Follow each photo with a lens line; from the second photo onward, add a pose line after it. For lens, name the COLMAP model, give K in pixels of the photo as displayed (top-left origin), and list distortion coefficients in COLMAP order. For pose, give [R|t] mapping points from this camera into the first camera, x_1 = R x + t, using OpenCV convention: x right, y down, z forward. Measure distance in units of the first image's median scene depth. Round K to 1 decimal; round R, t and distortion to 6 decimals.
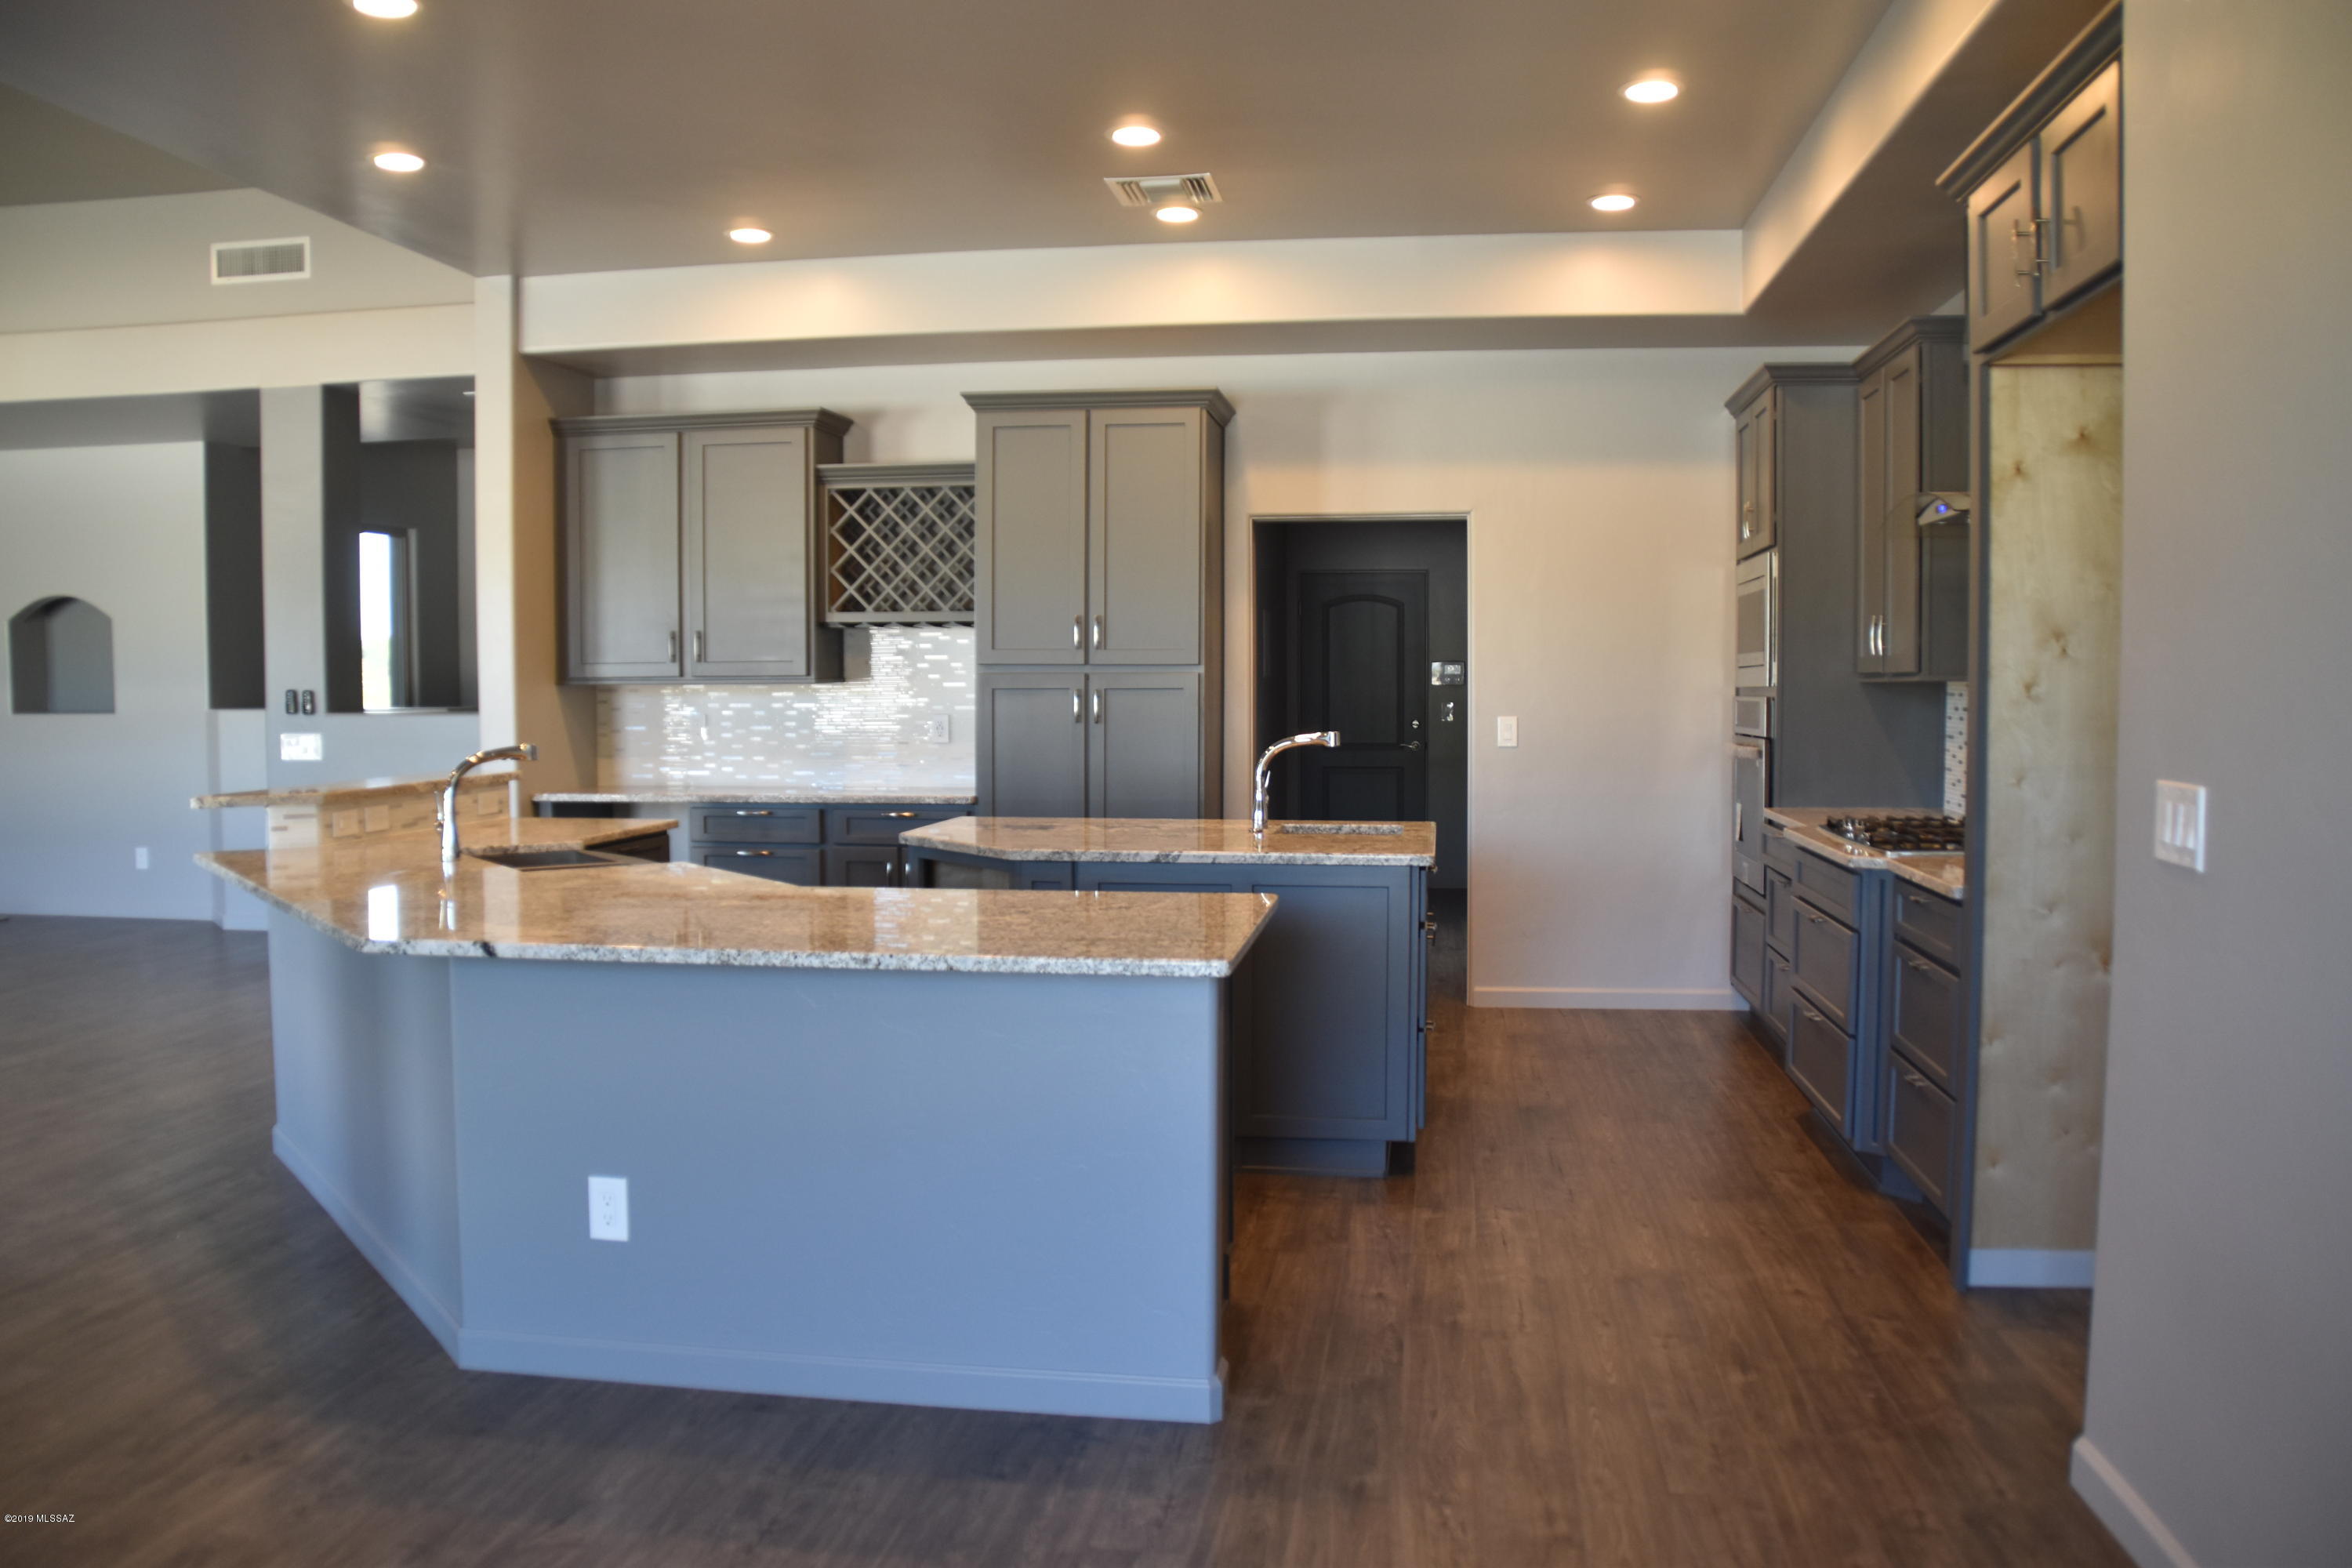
lens RADIAL K [[1818.5, 0, 1176.0], [0, 1818.5, 784.0], [0, 0, 1]] dist [-0.131788, 0.003746]
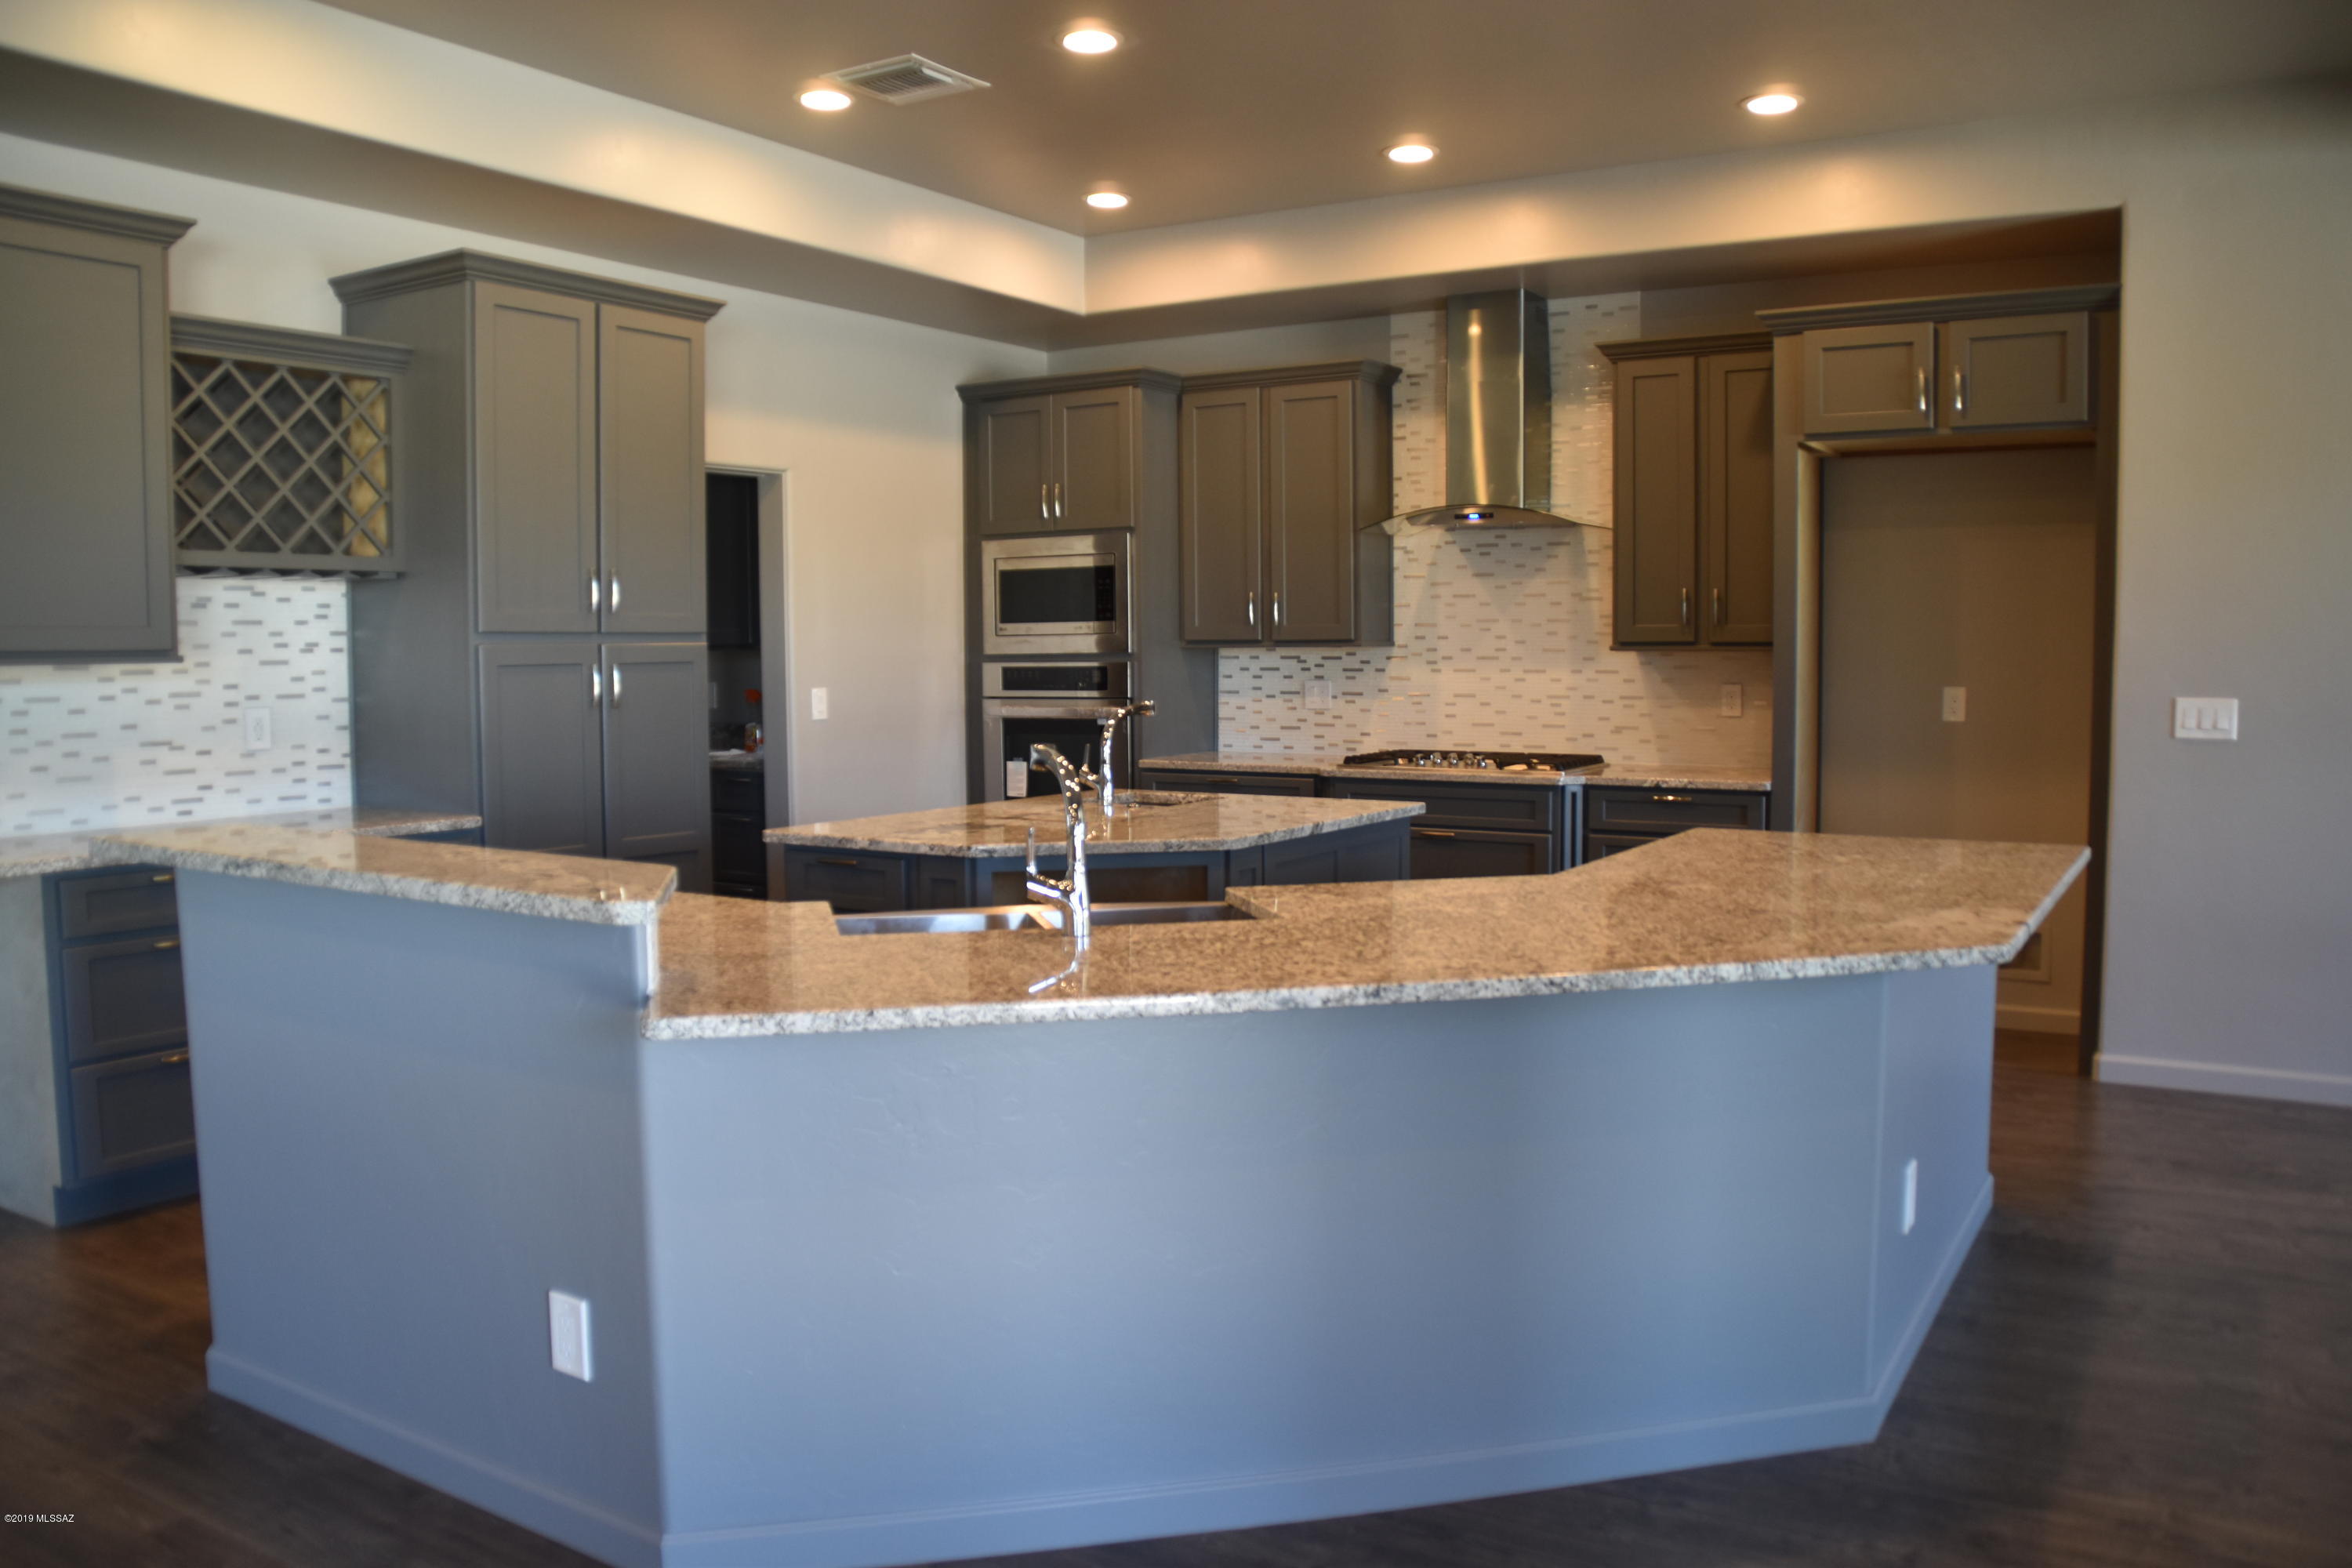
lens RADIAL K [[1768.6, 0, 1176.0], [0, 1768.6, 784.0], [0, 0, 1]] dist [-0.048795, -0.001781]
pose [[0.398123, -0.080660, 0.913779, -0.636332], [0.045809, 0.996632, 0.068015, -0.039869], [-0.916188, 0.014781, 0.400477, 0.452443]]
